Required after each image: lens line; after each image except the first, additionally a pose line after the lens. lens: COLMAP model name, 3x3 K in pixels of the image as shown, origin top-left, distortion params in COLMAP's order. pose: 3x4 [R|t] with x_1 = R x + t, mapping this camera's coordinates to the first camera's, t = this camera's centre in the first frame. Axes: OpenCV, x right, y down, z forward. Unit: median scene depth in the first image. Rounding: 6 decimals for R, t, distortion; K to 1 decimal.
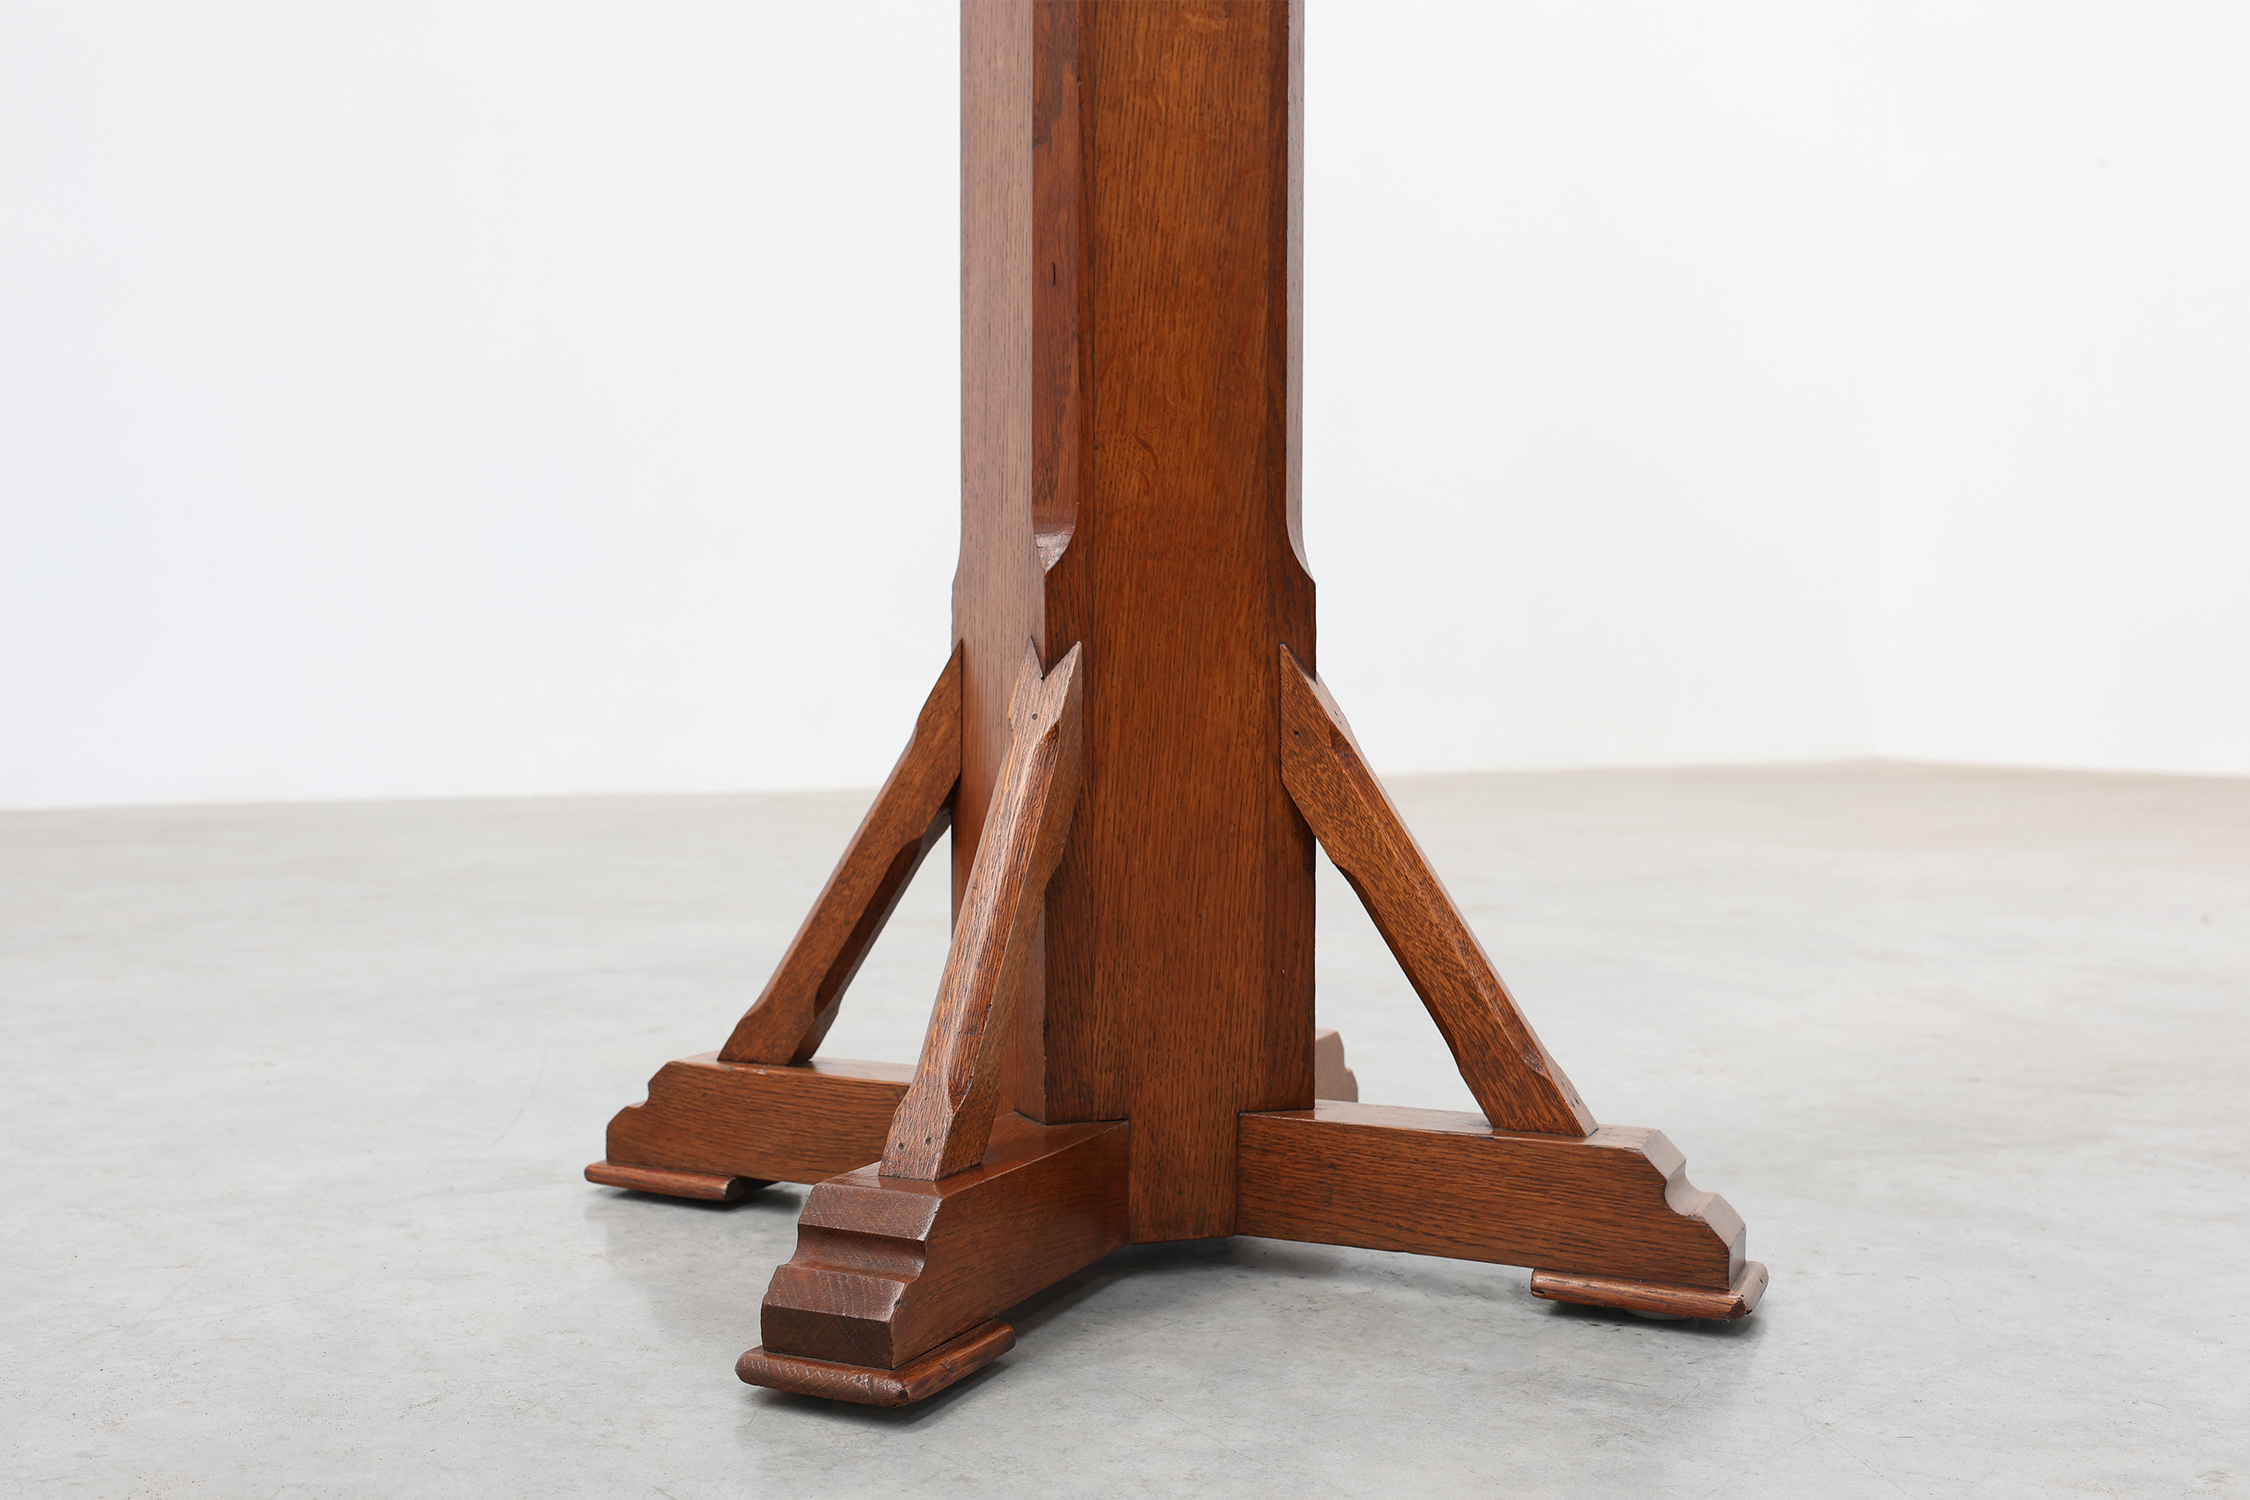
lens RADIAL K [[2213.6, 0, 1102.9], [0, 2213.6, 755.3], [0, 0, 1]] dist [-0.000385, 0.000000]
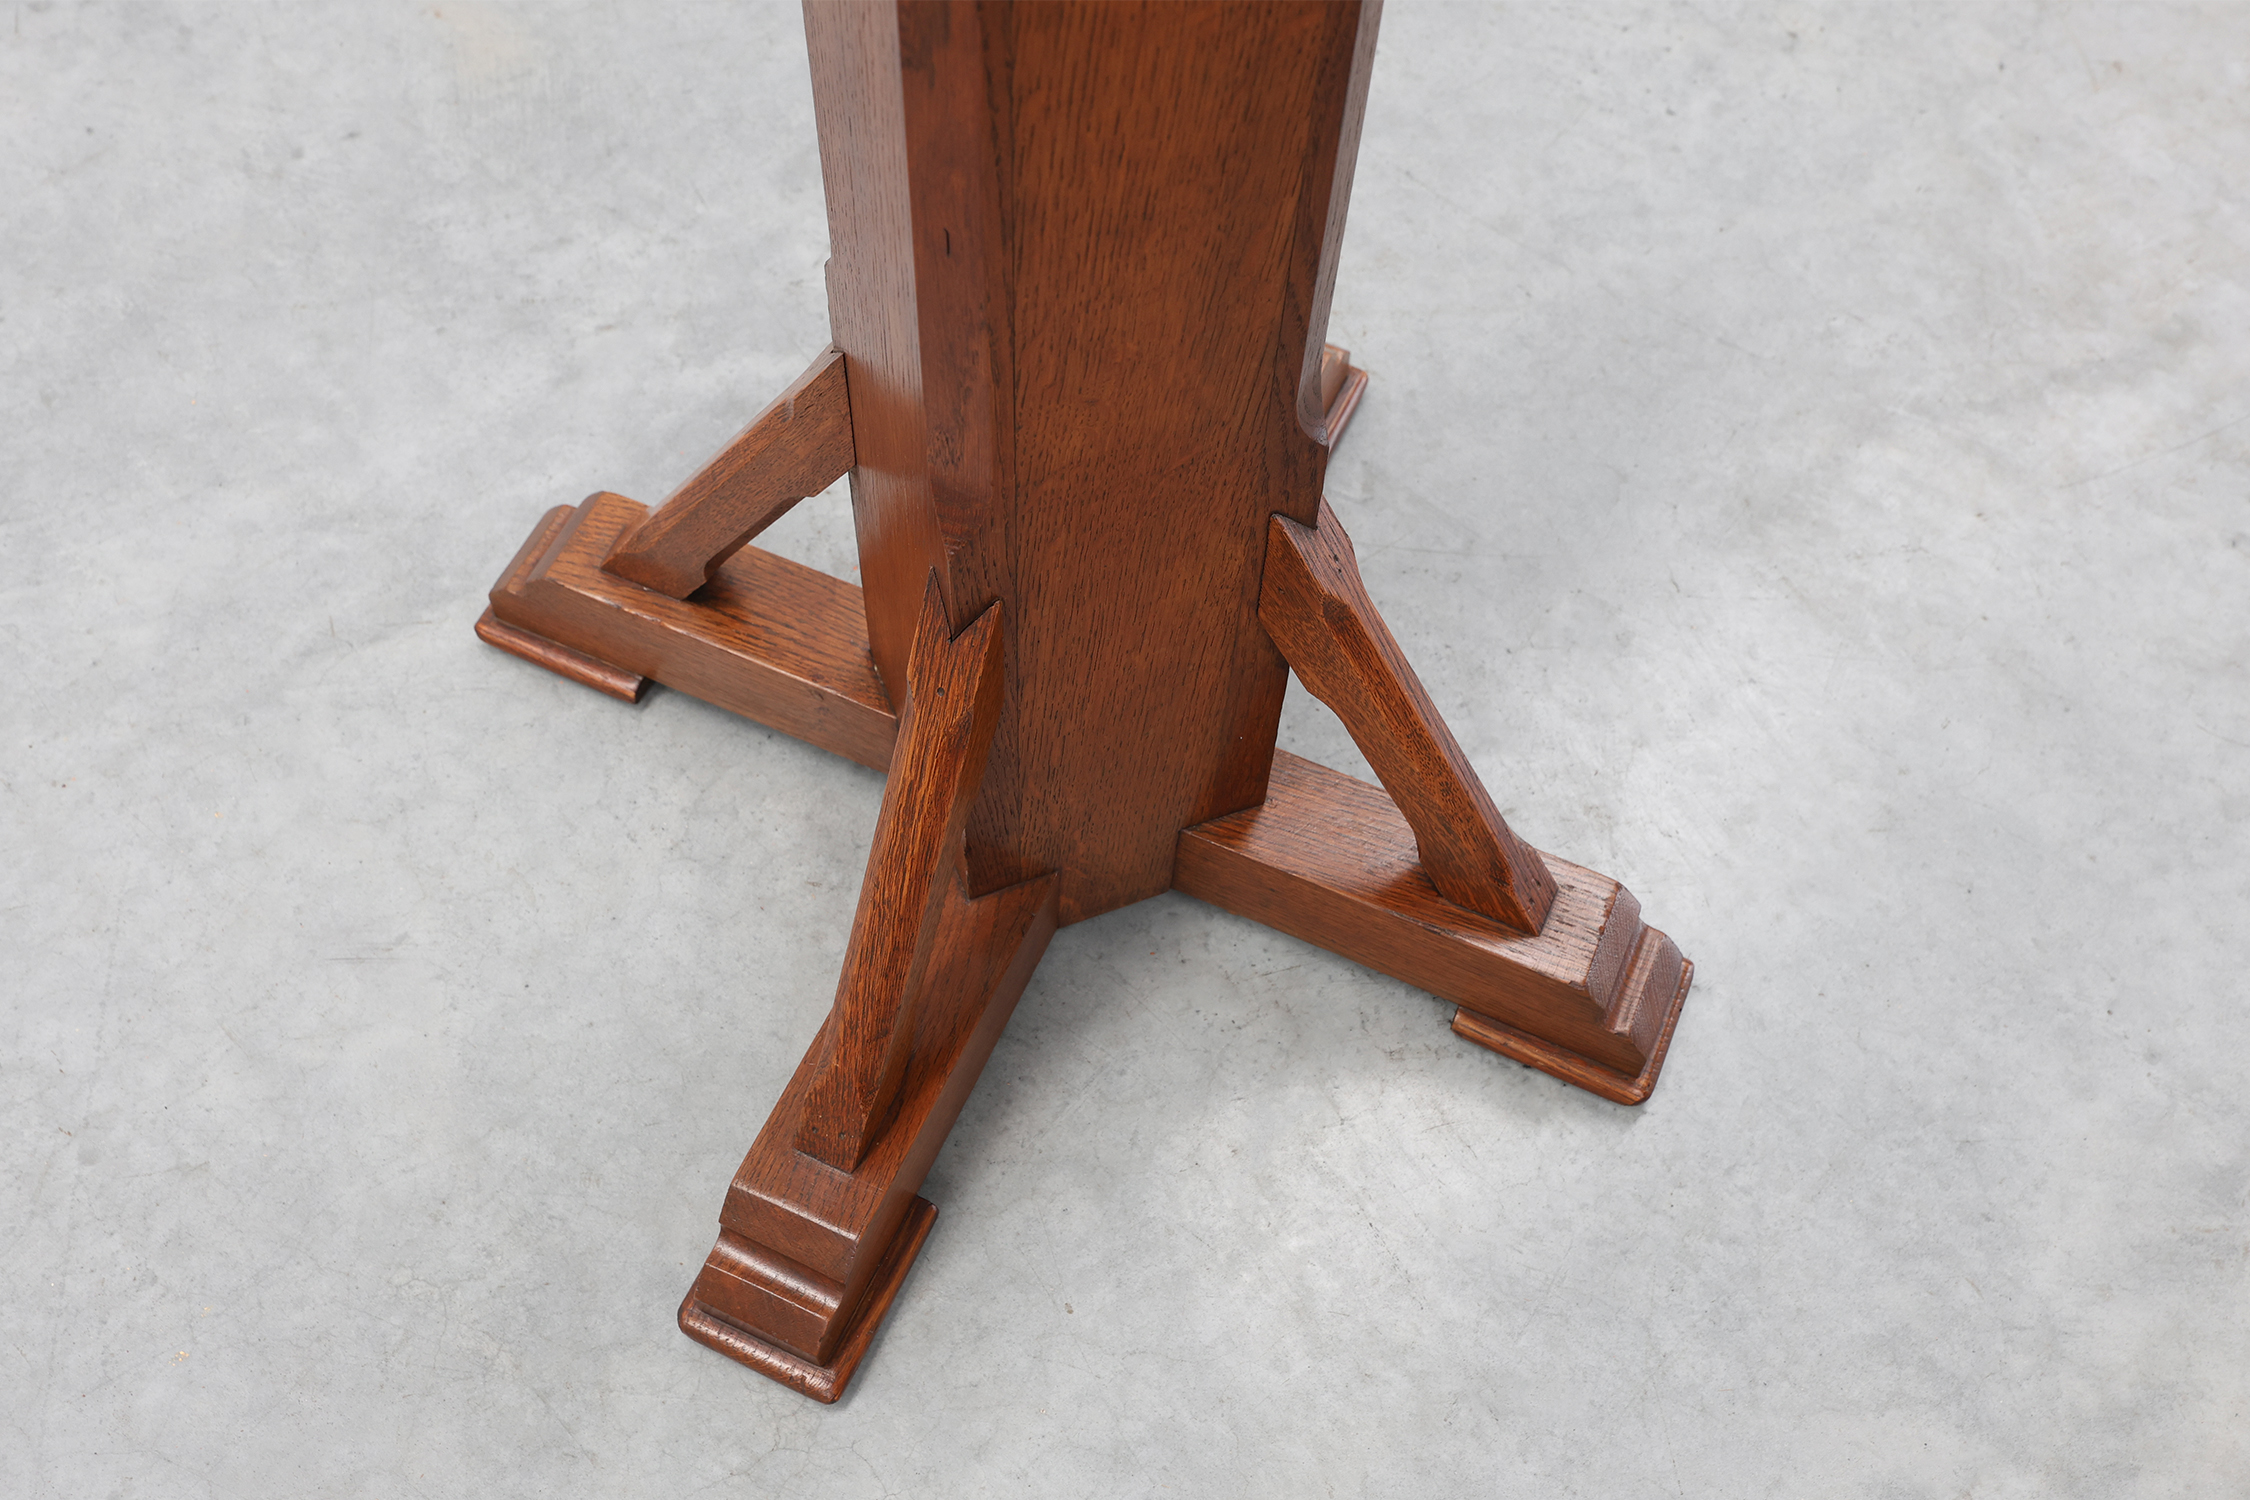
lens RADIAL K [[2213.6, 0, 1141.7], [0, 2213.6, 736.6], [0, 0, 1]] dist [-0.000385, 0.000000]
pose [[0.999153, 0.029130, 0.029074, 0.017547], [-0.039963, 0.517859, 0.854532, -0.667331], [0.009837, -0.854970, 0.518584, 0.566124]]
